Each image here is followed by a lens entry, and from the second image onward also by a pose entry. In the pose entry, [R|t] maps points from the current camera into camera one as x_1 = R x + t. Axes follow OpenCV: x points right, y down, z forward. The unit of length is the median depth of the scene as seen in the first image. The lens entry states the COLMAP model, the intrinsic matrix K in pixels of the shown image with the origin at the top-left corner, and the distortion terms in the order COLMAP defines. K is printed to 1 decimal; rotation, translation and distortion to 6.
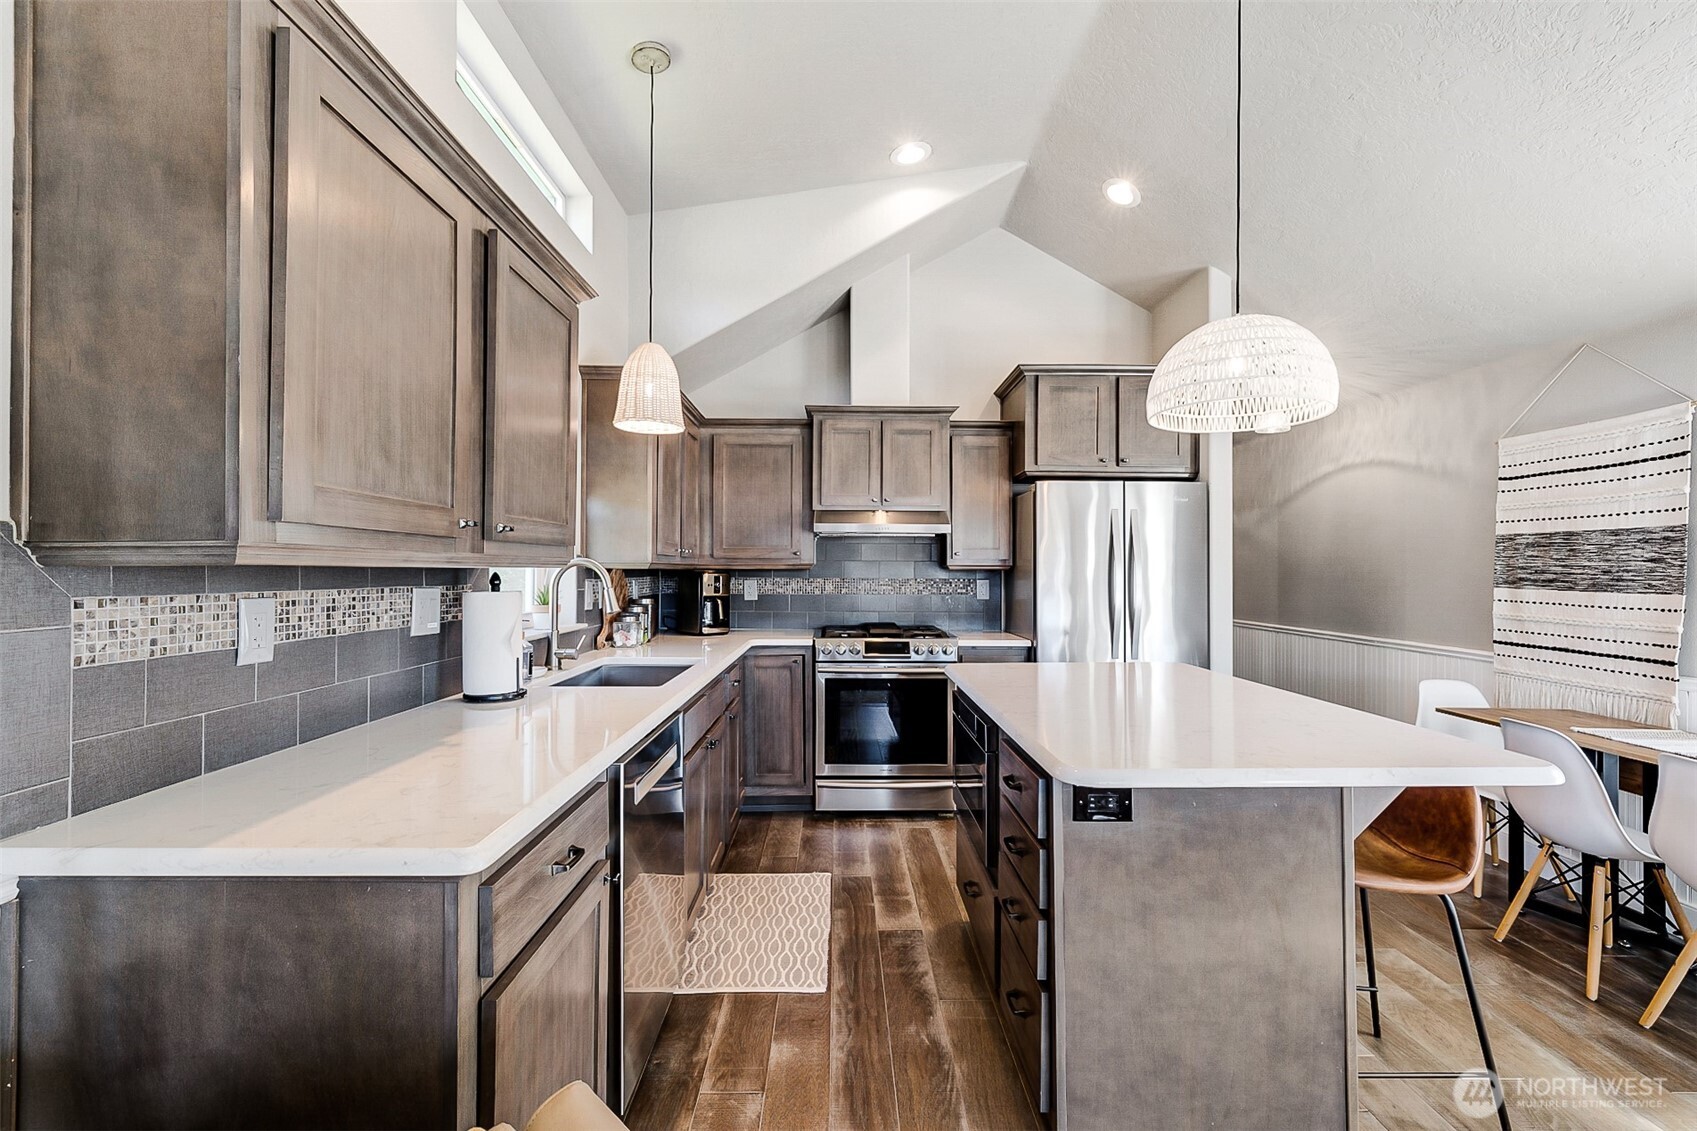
lens RADIAL K [[721.3, 0, 860.7], [0, 721.3, 561.1], [0, 0, 1]] dist [0.009562, -0.001671]
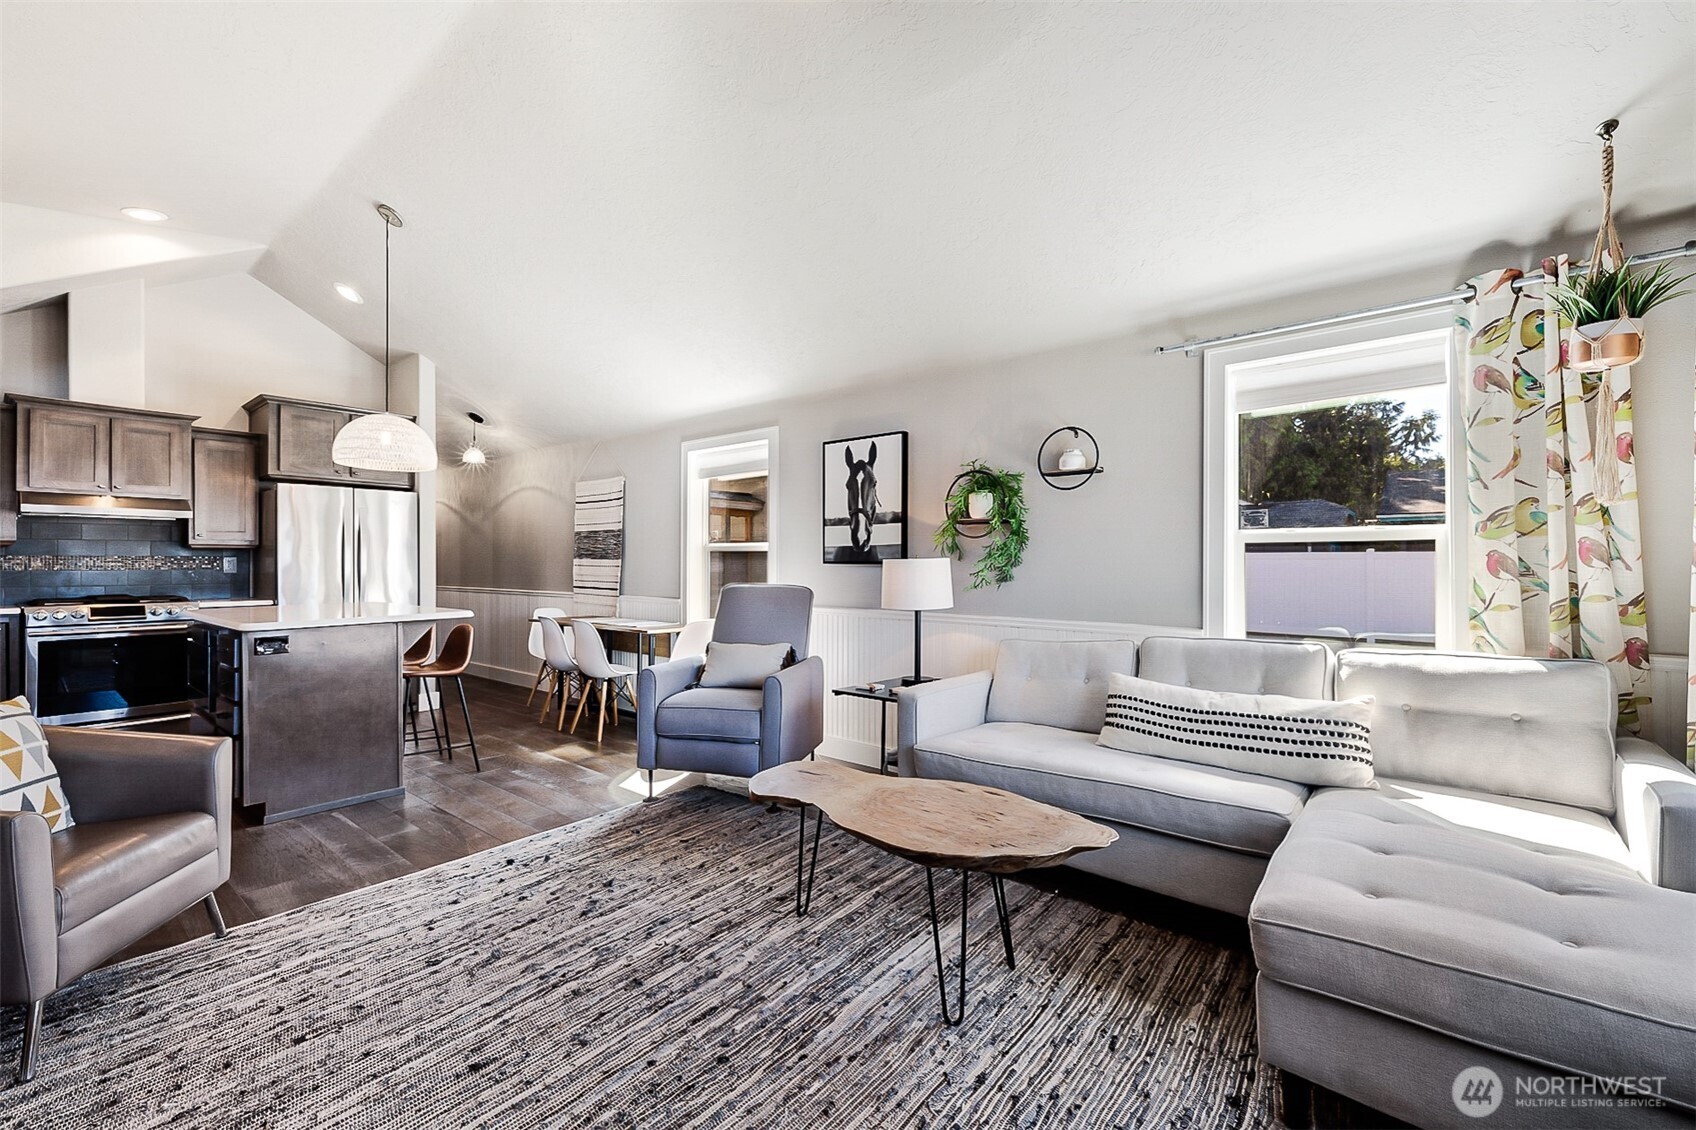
lens RADIAL K [[720.9, 0, 871.2], [0, 720.9, 562.2], [0, 0, 1]] dist [0.009562, -0.001671]
pose [[0.657024, -0.002387, 0.753866, -0.048747], [-0.005388, 0.999955, 0.007863, 0.020583], [-0.753850, -0.009228, 0.656981, -0.691442]]
